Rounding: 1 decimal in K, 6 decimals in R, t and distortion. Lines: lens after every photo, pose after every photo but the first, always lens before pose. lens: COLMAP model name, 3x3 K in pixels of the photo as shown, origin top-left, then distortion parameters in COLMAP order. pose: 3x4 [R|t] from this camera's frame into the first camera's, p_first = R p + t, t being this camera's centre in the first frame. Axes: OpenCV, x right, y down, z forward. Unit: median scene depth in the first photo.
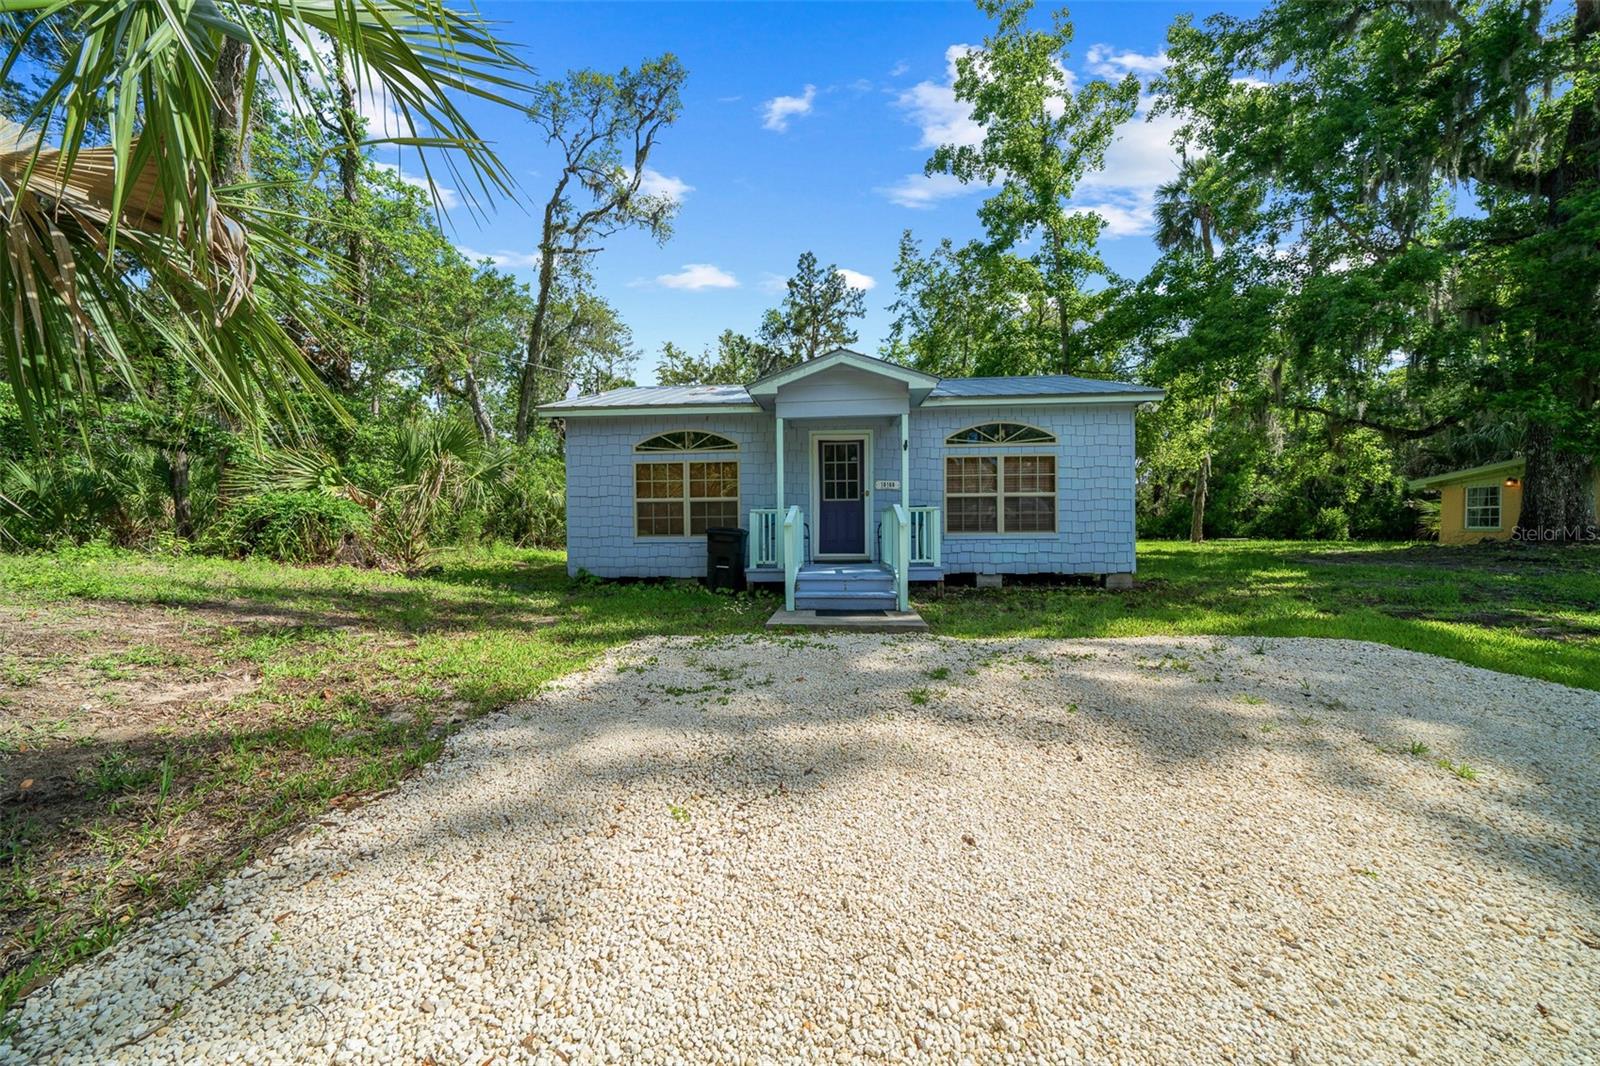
lens RADIAL K [[551.2, 0, 800.1], [0, 551.2, 532.9], [0, 0, 1]] dist [0.000970, 0.000006]
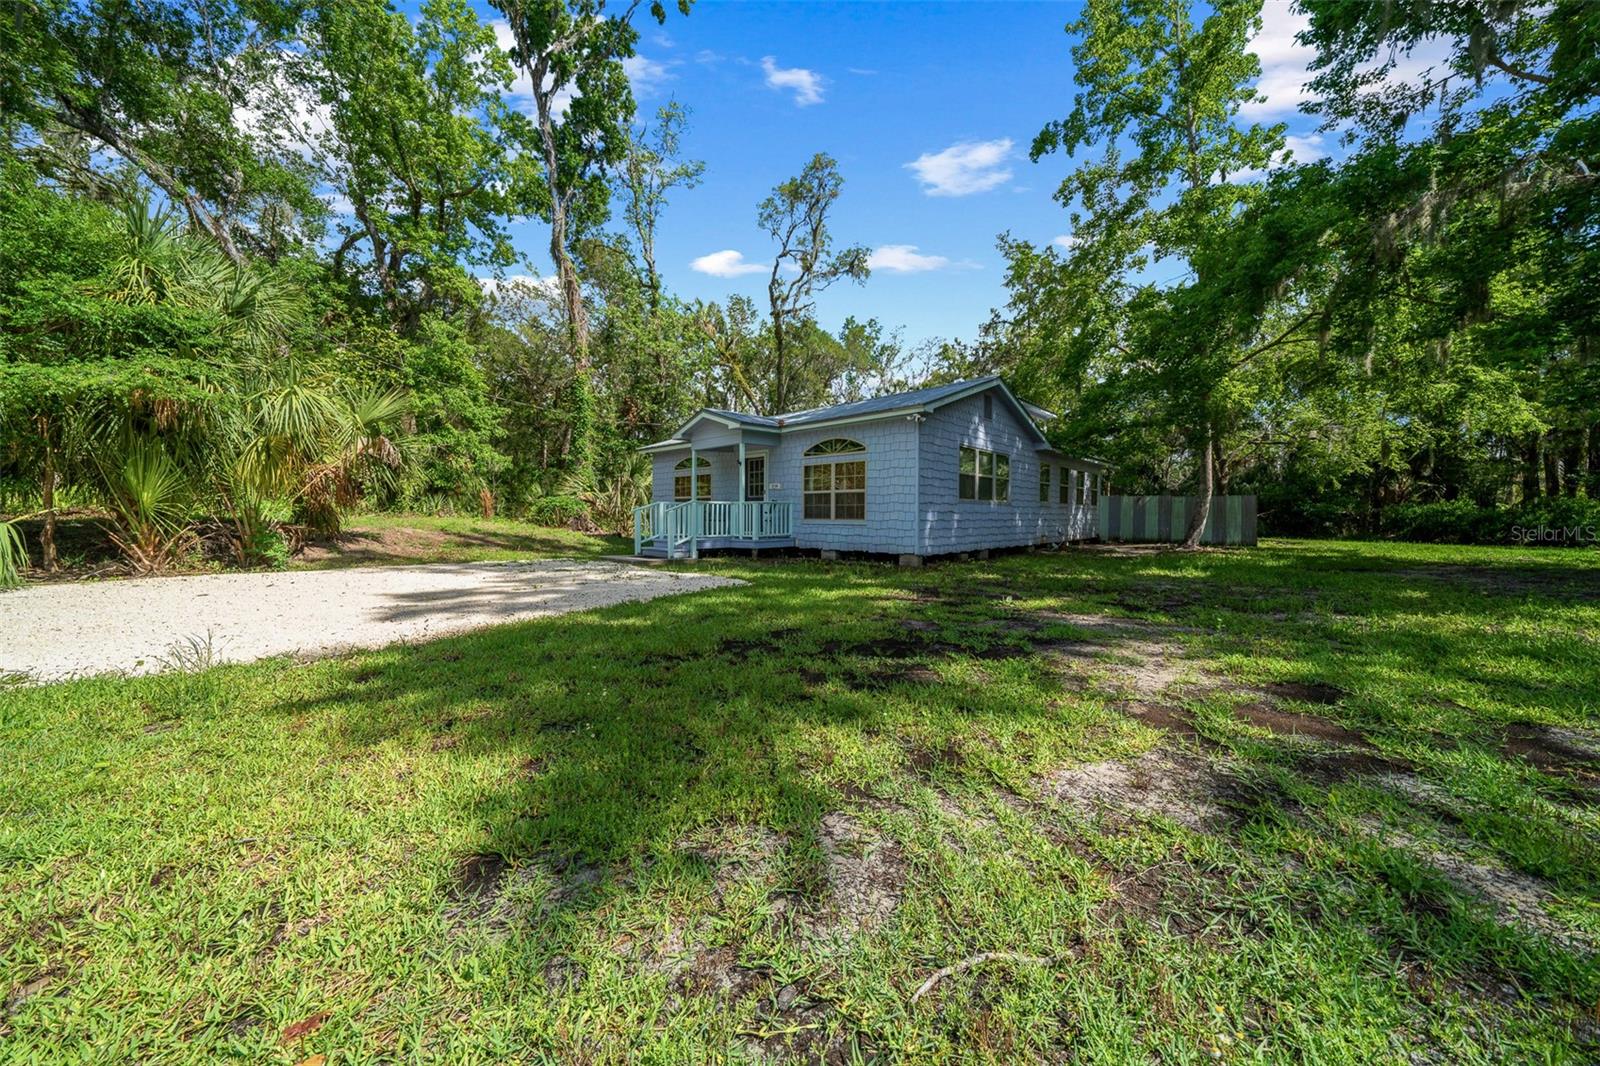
lens RADIAL K [[551.2, 0, 807.5], [0, 551.2, 528.1], [0, 0, 1]] dist [0.000970, 0.000006]
pose [[0.768998, 0.024742, -0.638773, 1.176938], [-0.010722, 0.999609, 0.025812, -0.013798], [0.639162, -0.013000, 0.768963, -0.084822]]
